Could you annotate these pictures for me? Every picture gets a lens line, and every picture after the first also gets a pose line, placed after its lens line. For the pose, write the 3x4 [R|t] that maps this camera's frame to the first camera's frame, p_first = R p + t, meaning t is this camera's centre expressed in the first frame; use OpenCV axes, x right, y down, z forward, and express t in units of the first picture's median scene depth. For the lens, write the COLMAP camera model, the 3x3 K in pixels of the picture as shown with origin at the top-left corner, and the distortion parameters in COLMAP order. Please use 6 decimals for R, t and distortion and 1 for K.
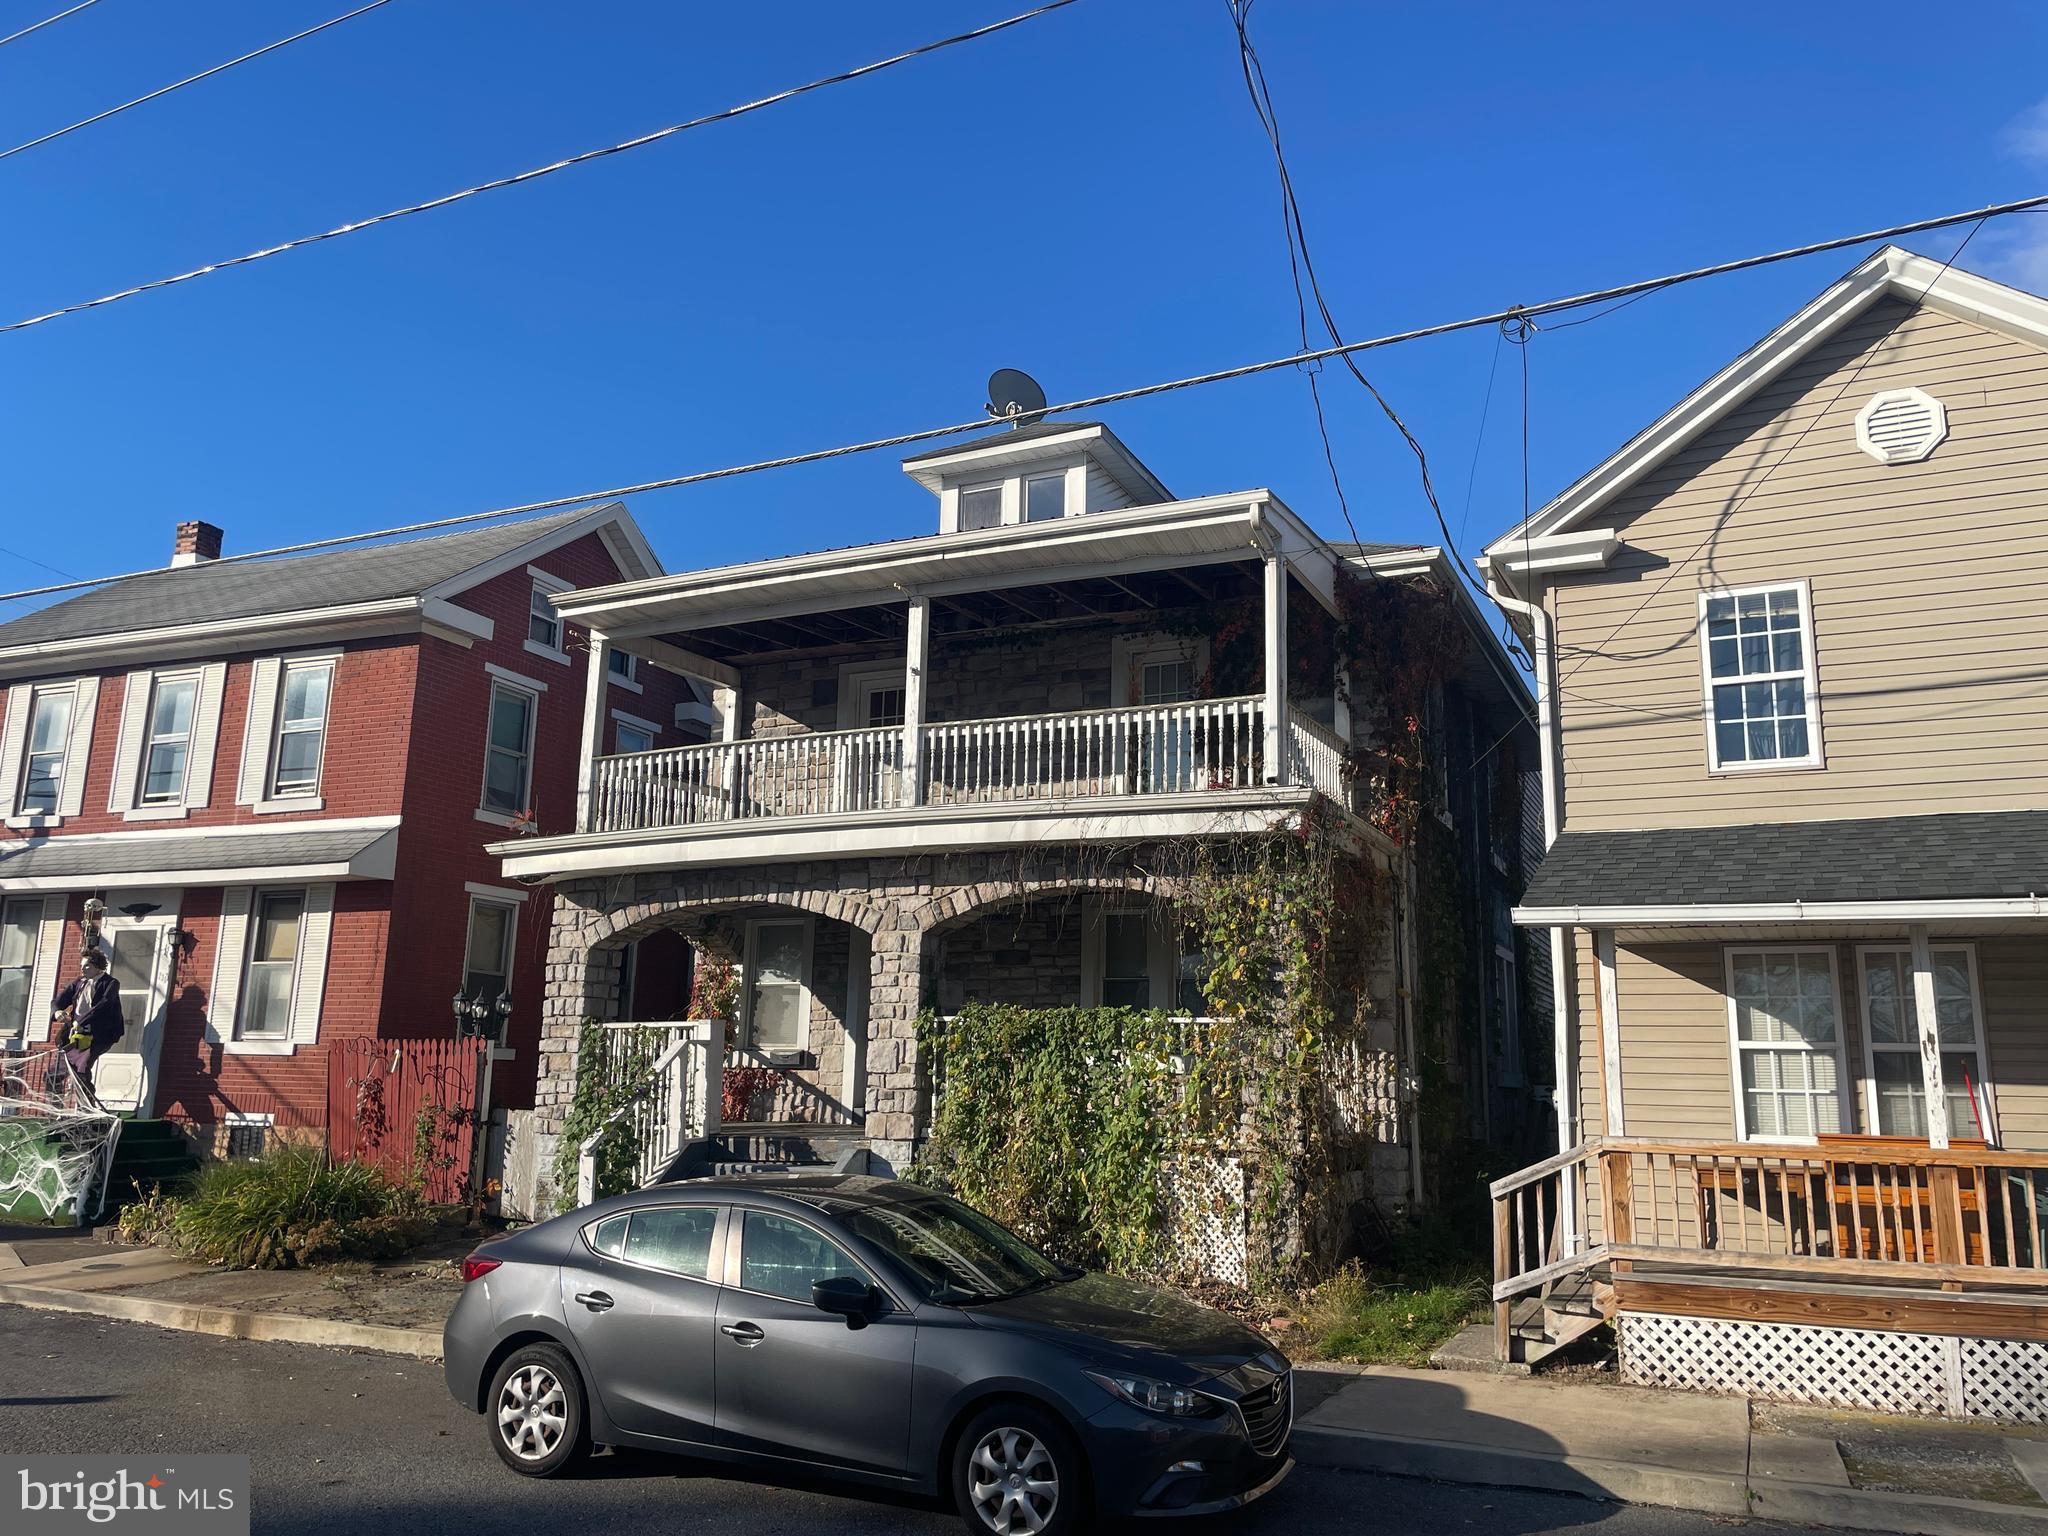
lens RADIAL K [[1551.6, 0, 1024.0], [0, 1551.6, 768.0], [0, 0, 1]] dist [0.112256, -0.148114]
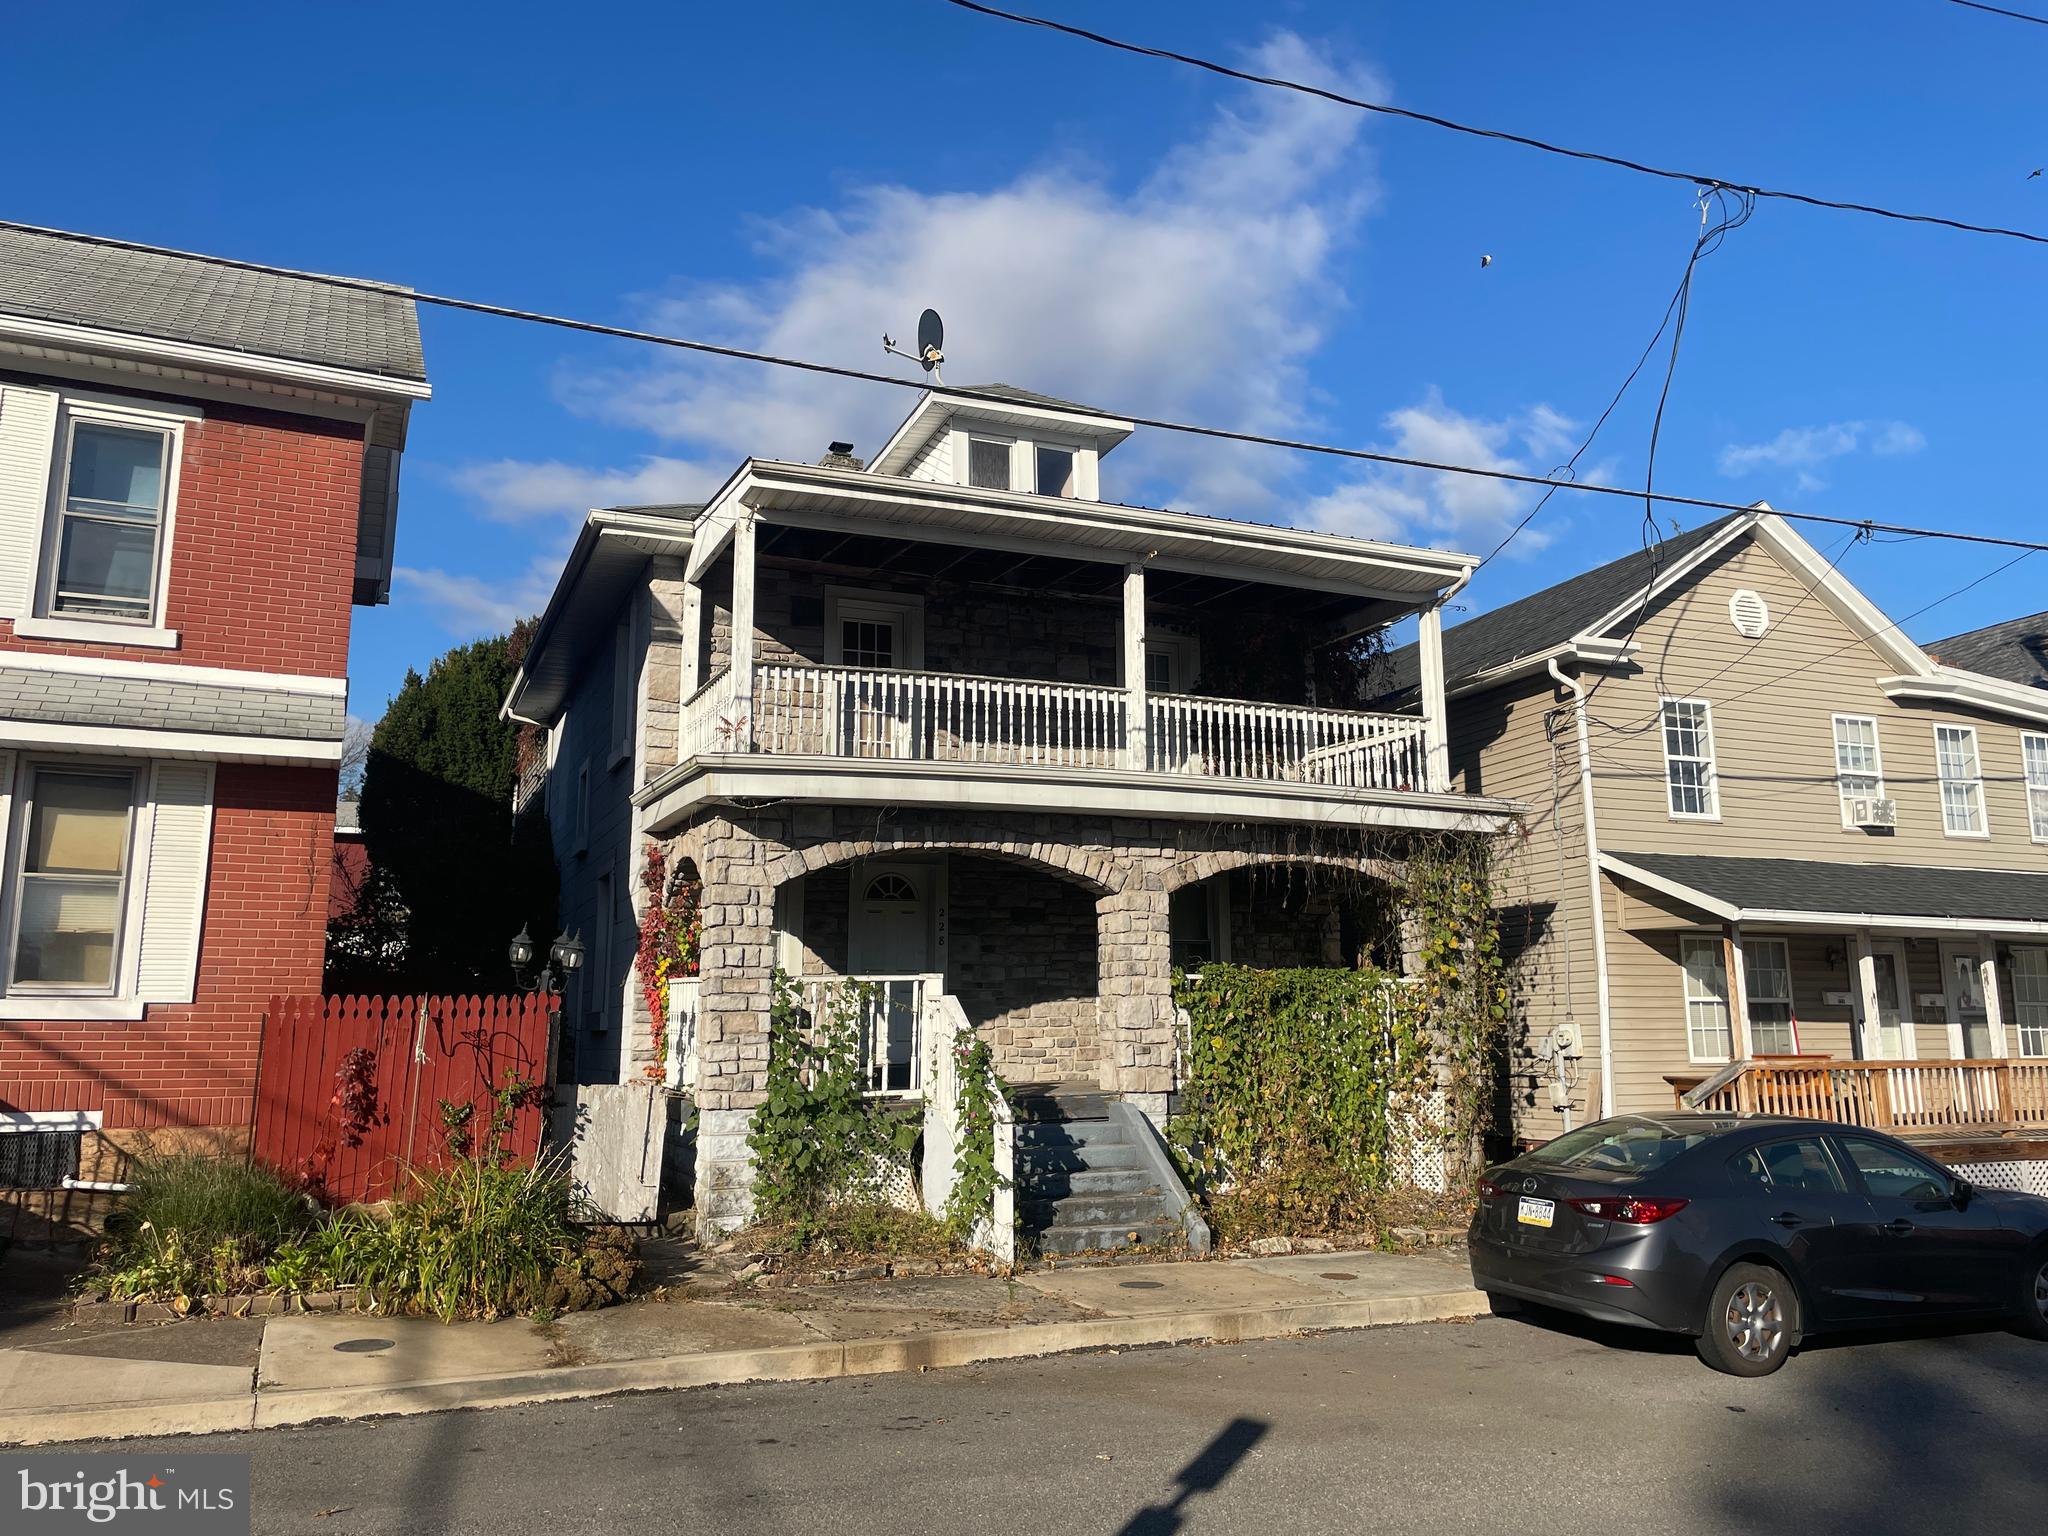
lens RADIAL K [[1559.6, 0, 1030.6], [0, 1559.6, 752.5], [0, 0, 1]] dist [0.104546, -0.133934]
pose [[0.660967, 0.111175, 0.742134, -0.873023], [-0.129721, 0.991004, -0.032924, 0.055962], [-0.739118, -0.074509, 0.669442, 0.359275]]
